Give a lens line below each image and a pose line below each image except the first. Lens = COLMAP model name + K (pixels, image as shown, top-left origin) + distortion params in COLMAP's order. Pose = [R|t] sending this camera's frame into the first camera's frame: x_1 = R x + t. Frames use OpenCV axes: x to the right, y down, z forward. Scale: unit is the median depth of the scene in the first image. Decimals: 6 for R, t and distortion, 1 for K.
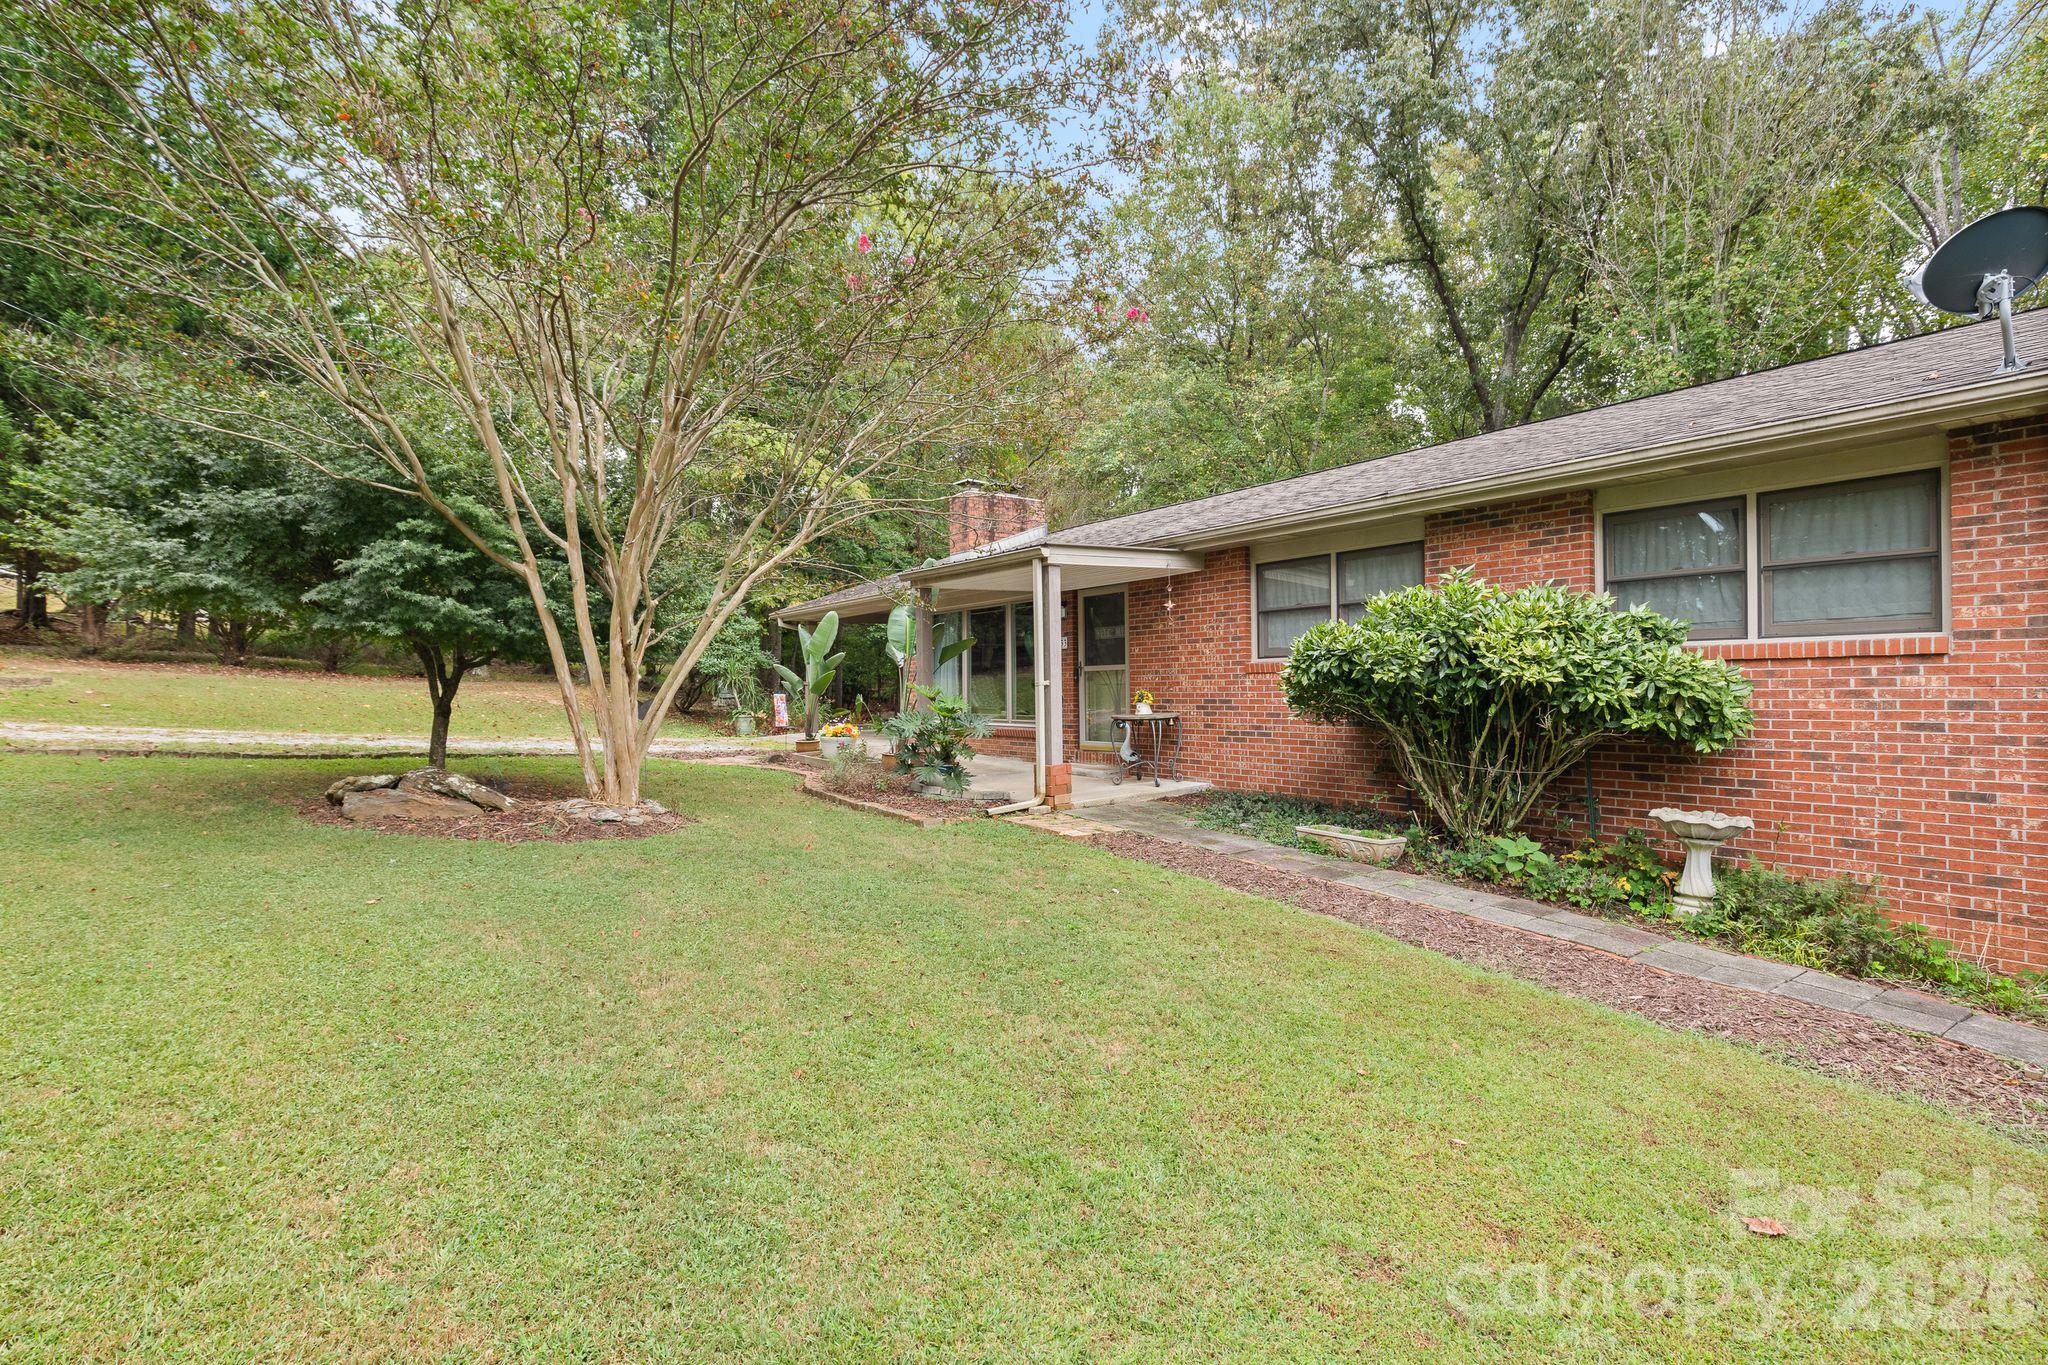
lens RADIAL K [[950.7, 0, 1024.1], [0, 950.7, 690.8], [0, 0, 1]] dist [-0.017911, 0.001223]
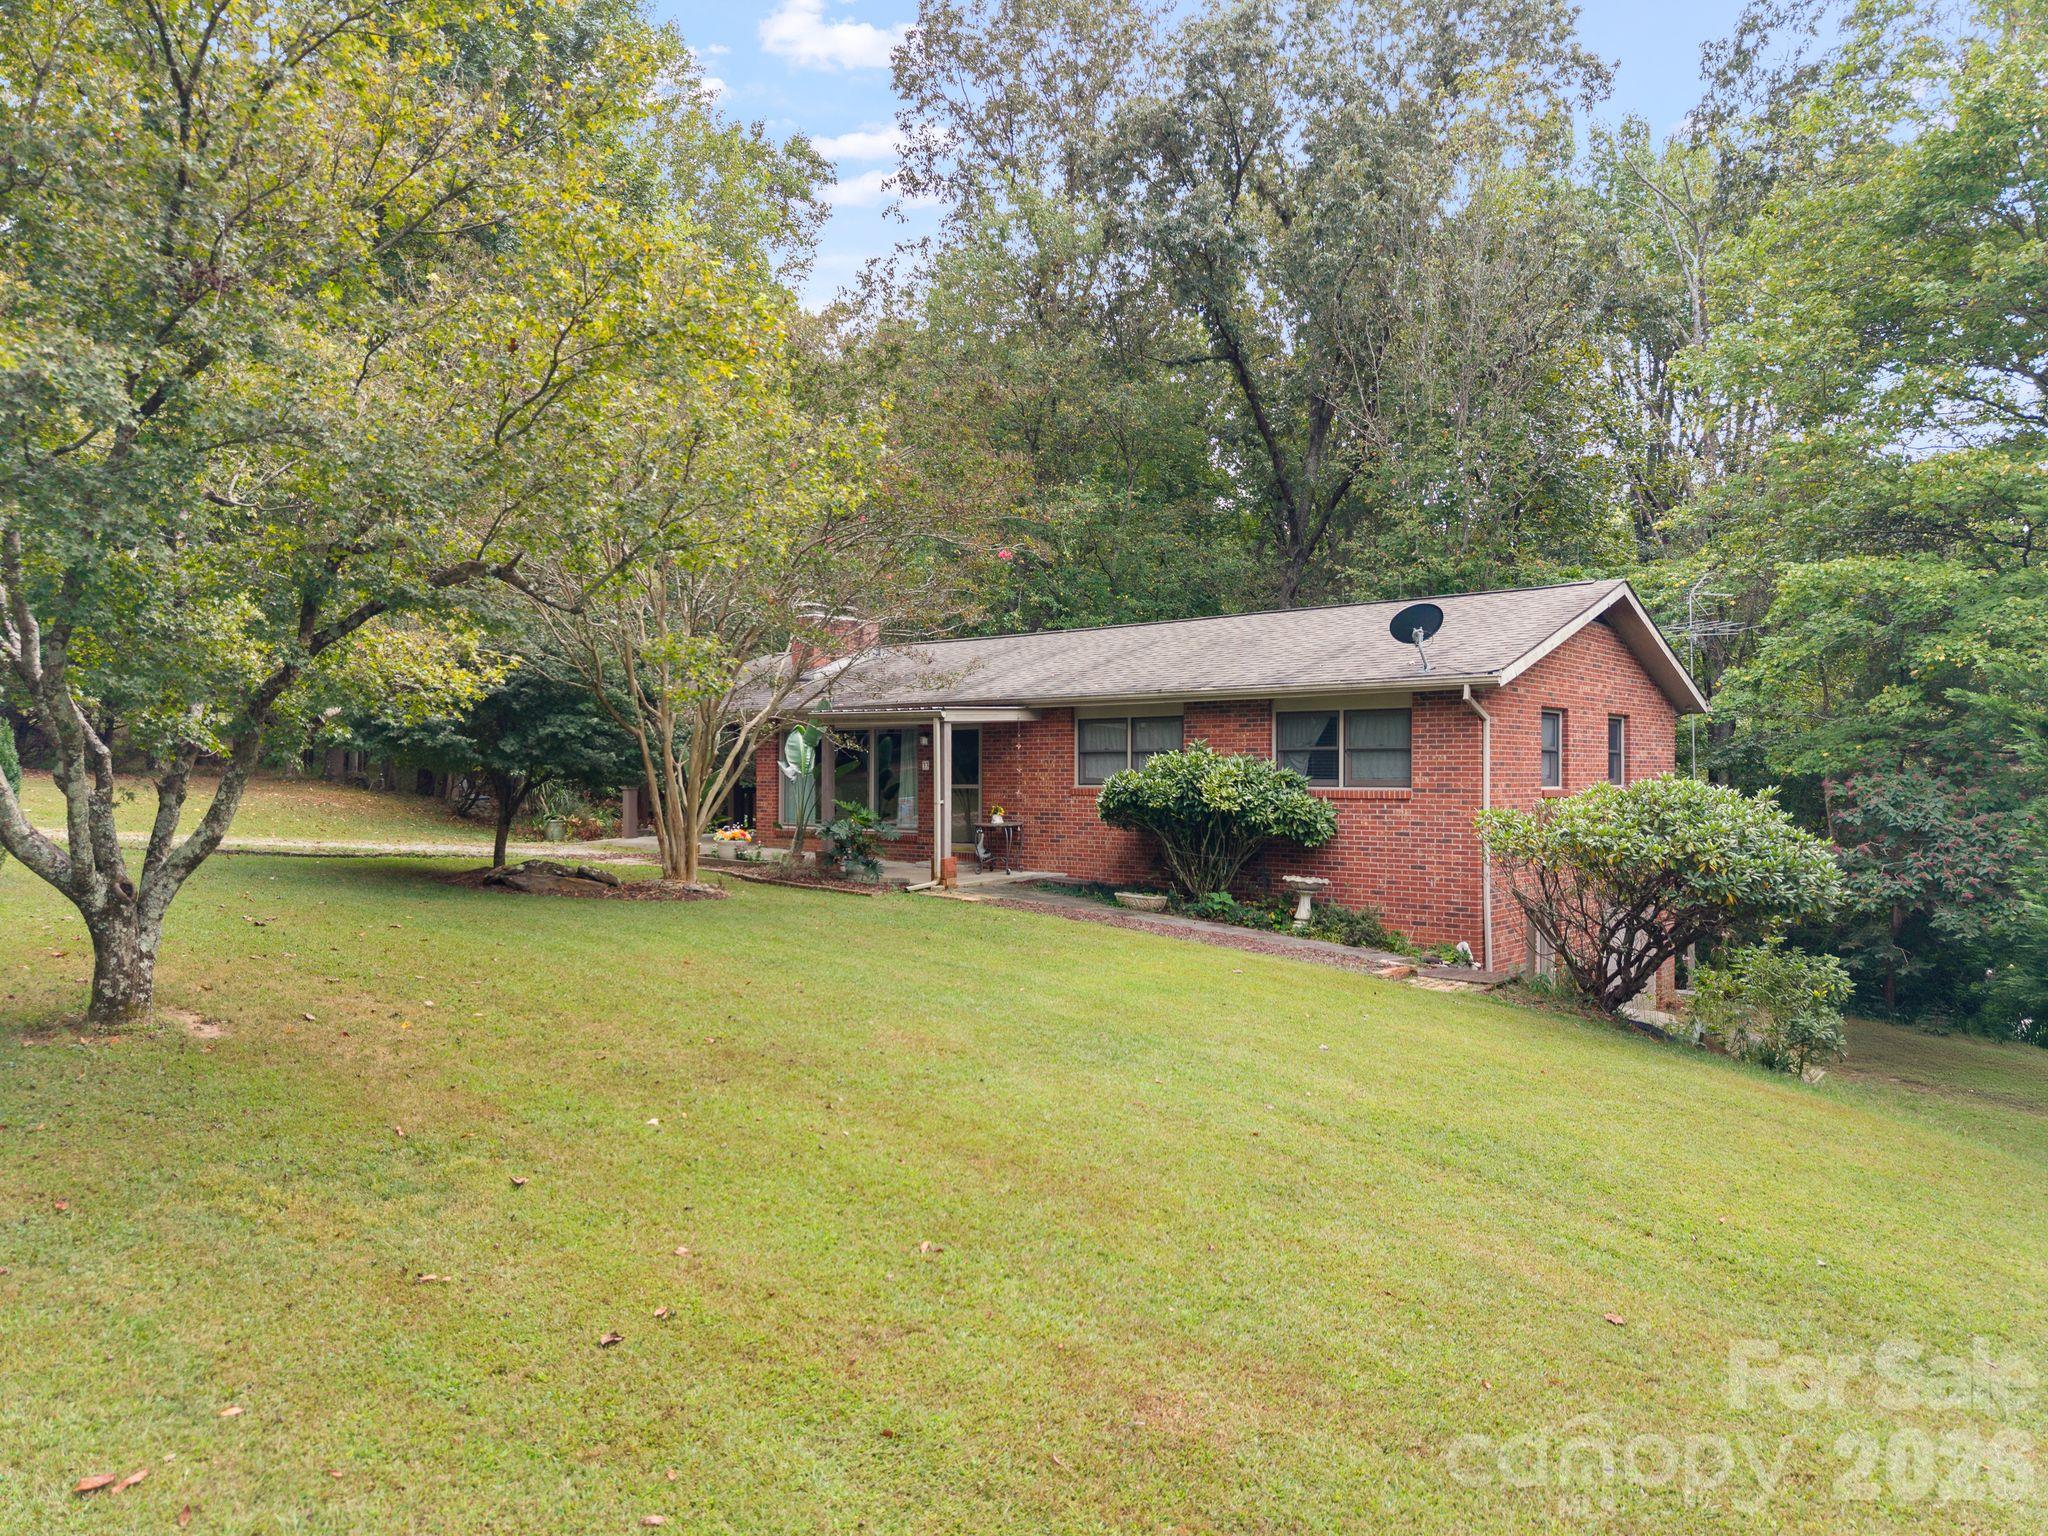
lens RADIAL K [[1374.4, 0, 1019.7], [0, 1374.4, 764.4], [0, 0, 1]] dist [0.031709, -0.020761]
pose [[0.973862, 0.013941, 0.226712, -0.395517], [-0.011298, 0.999852, -0.012952, -0.047273], [-0.226859, 0.010052, 0.973876, -1.270250]]
